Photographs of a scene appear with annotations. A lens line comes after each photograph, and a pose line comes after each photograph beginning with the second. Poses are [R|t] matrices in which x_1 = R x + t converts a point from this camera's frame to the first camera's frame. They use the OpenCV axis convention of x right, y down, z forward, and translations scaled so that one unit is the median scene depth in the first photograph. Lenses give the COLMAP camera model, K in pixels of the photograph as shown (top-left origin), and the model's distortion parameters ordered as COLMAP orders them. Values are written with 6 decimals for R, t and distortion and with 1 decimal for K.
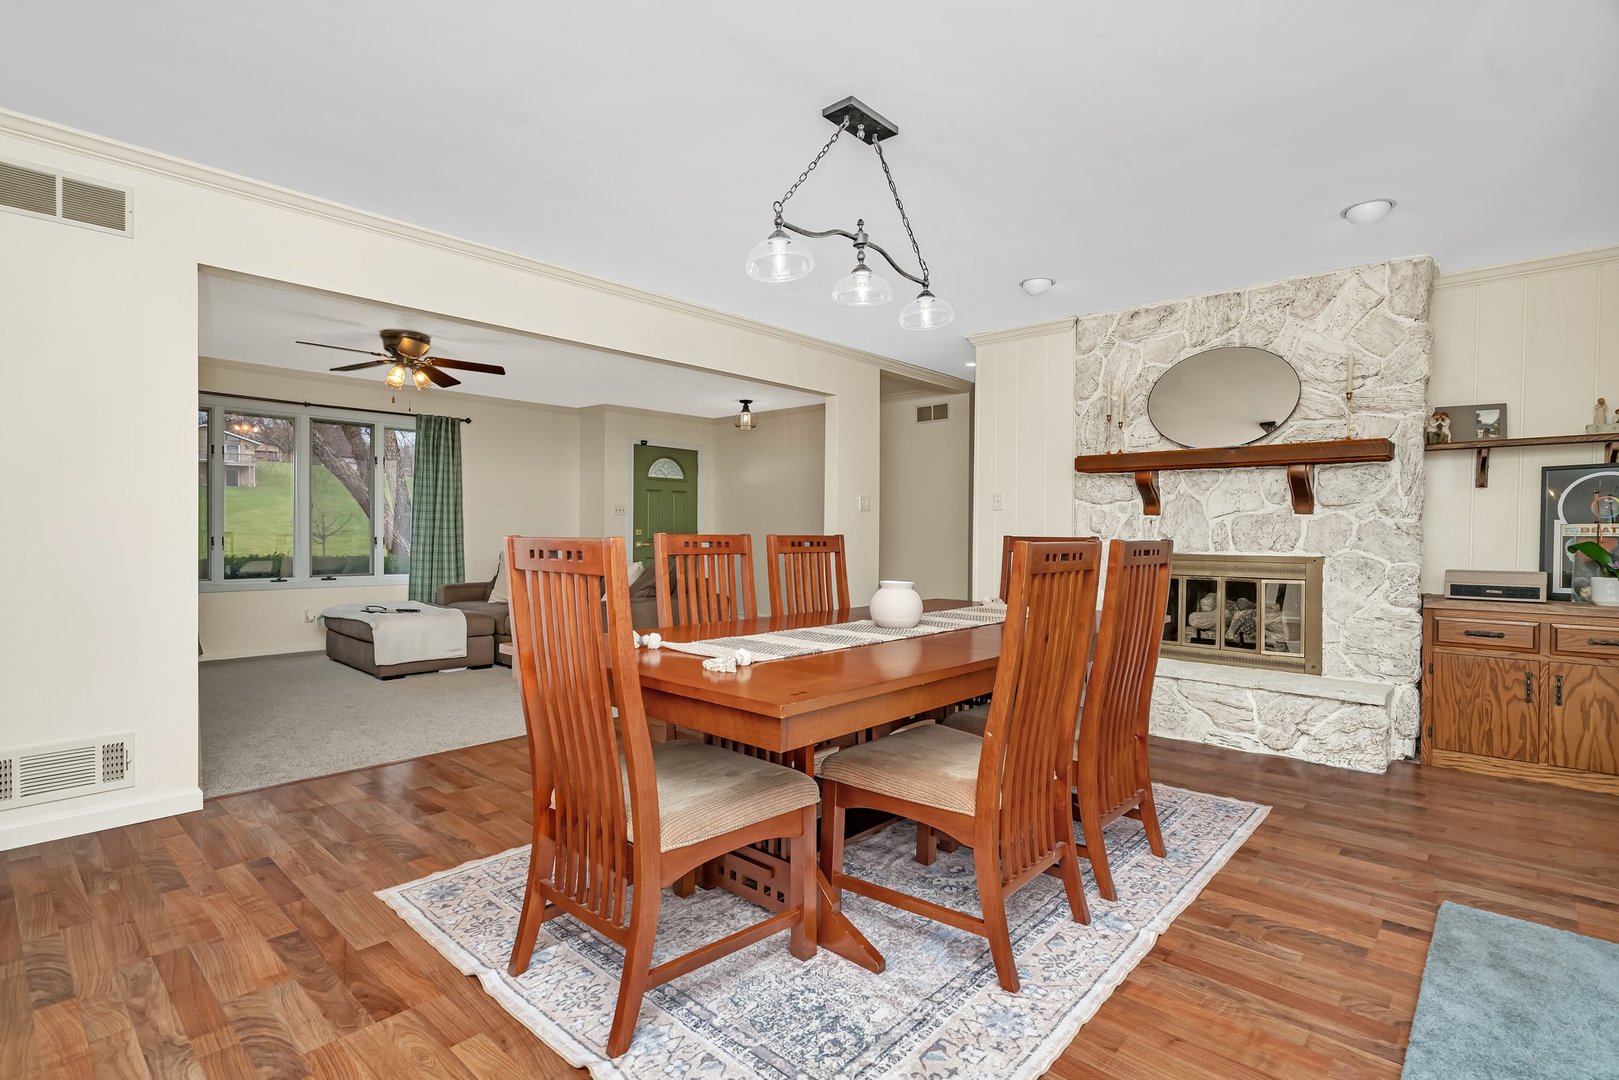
lens RADIAL K [[768.7, 0, 812.3], [0, 768.7, 541.0], [0, 0, 1]] dist [-0.005134, 0.003001]
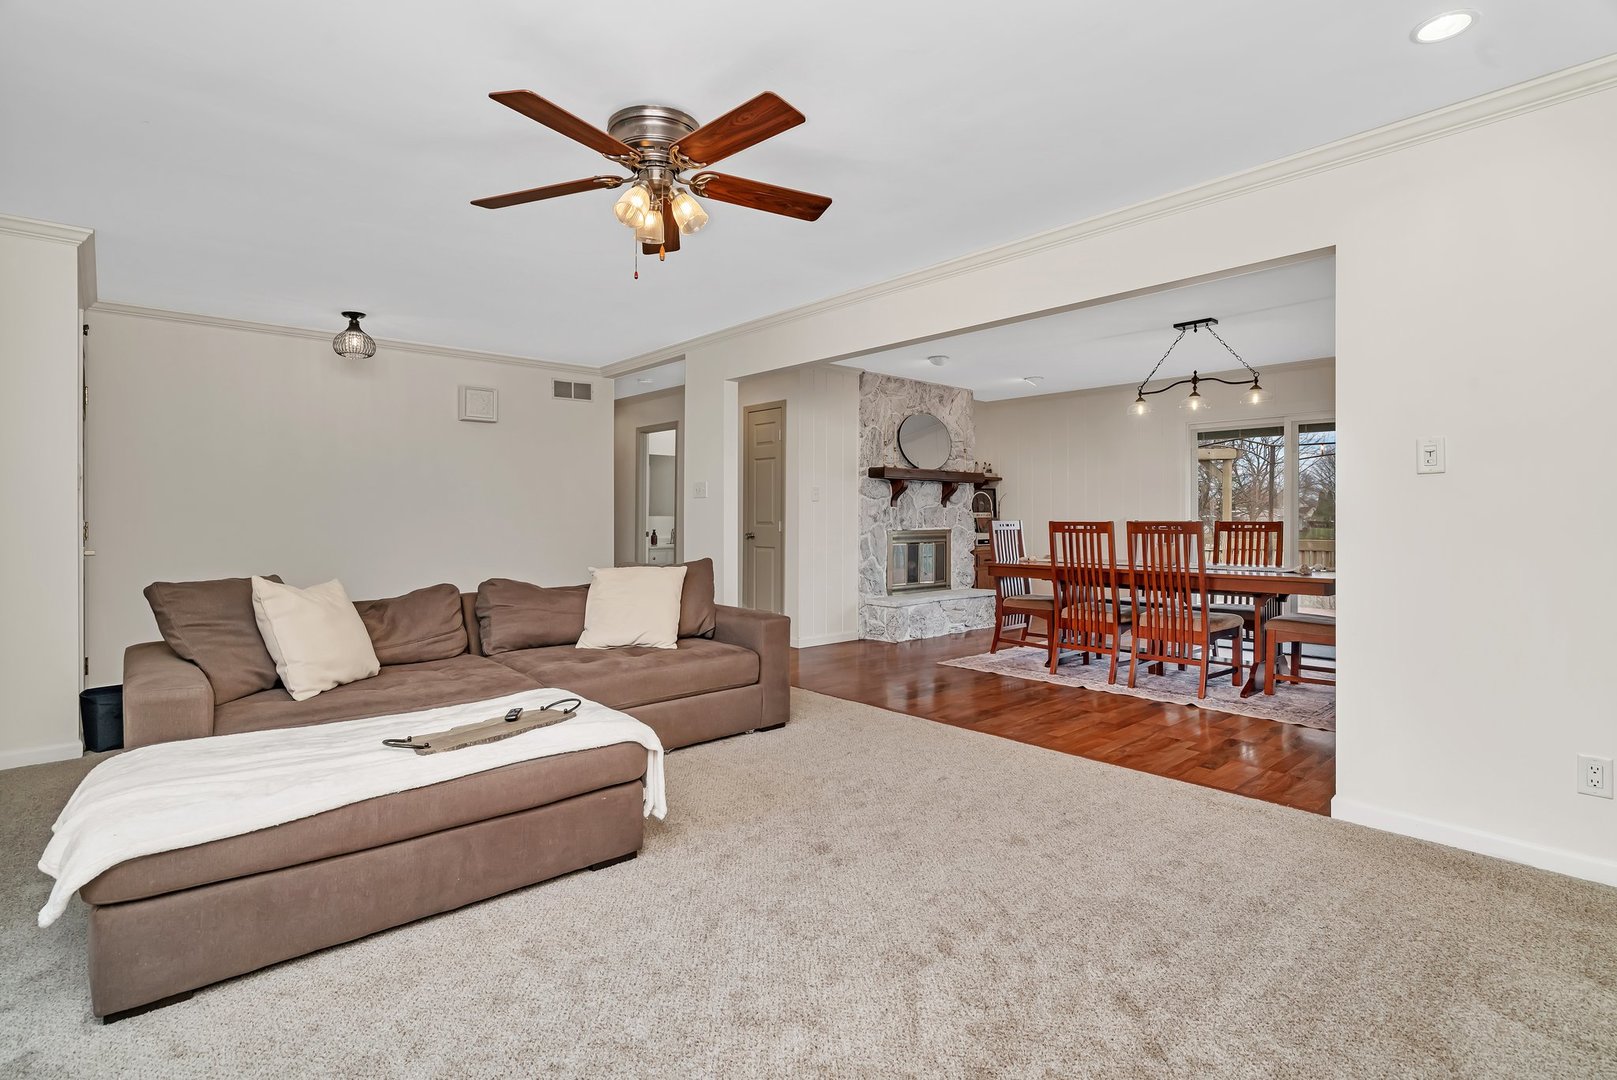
lens RADIAL K [[797.9, 0, 822.5], [0, 797.9, 516.9], [0, 0, 1]] dist [0.017840, 0.000951]
pose [[0.086468, -0.010896, 0.996195, -1.320480], [0.017620, 0.999801, 0.009406, -0.033398], [-0.996099, 0.016740, 0.086643, 1.073345]]
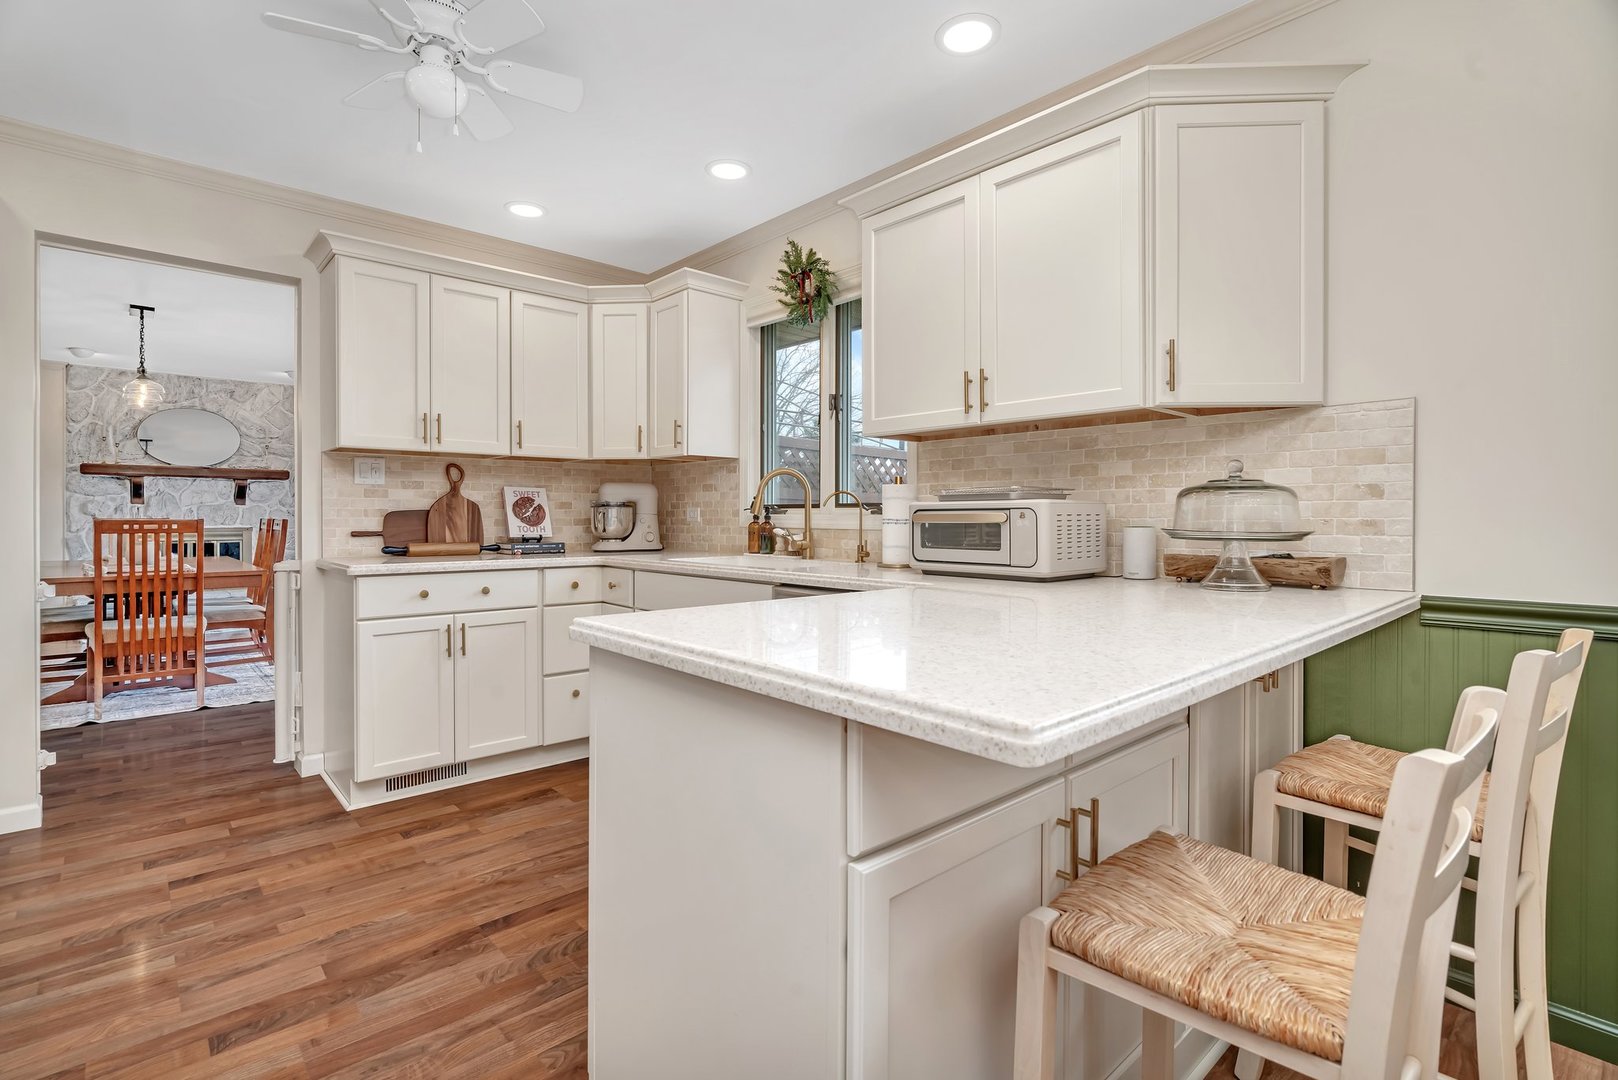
lens RADIAL K [[768.3, 0, 817.7], [0, 768.3, 517.6], [0, 0, 1]] dist [-0.005134, 0.003001]
pose [[0.084838, -0.011842, 0.996324, -1.067481], [0.009938, 0.999890, 0.011038, -0.010244], [-0.996345, 0.008965, 0.084946, -0.551061]]
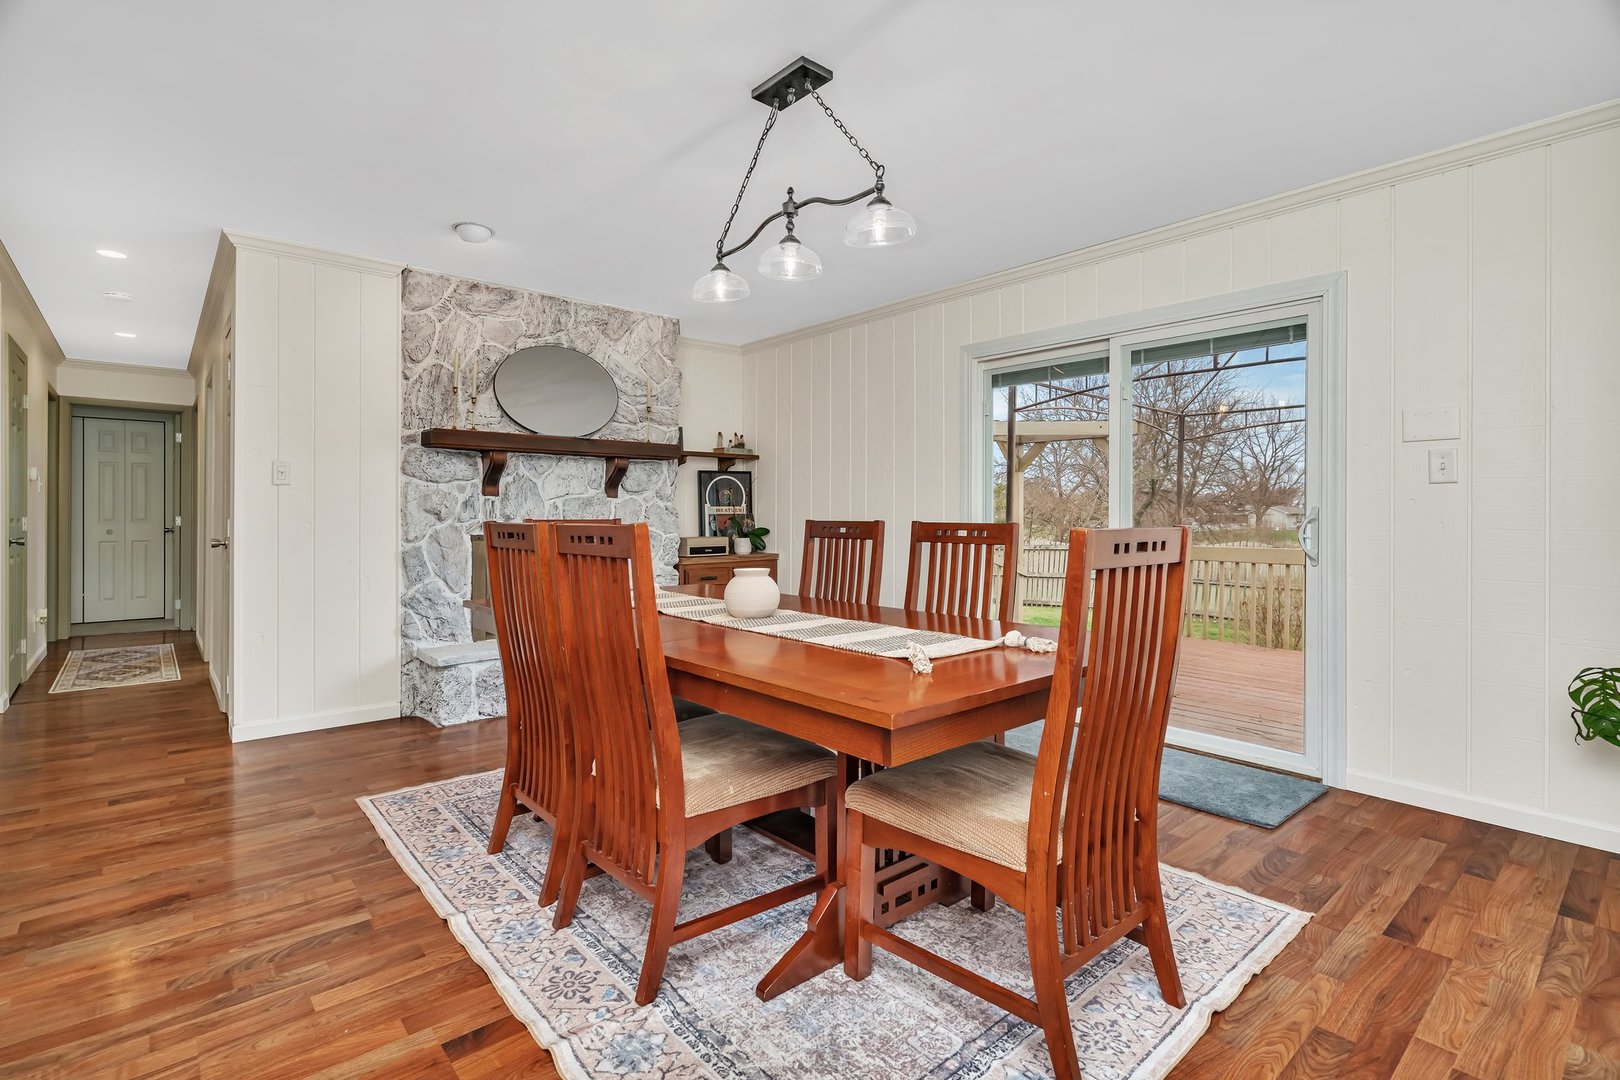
lens RADIAL K [[769.2, 0, 820.1], [0, 769.2, 515.5], [0, 0, 1]] dist [-0.005134, 0.003001]
pose [[0.115656, -0.012235, 0.993214, -0.525351], [0.012988, 0.999857, 0.010804, -0.014746], [-0.993204, 0.011650, 0.115798, 0.497157]]
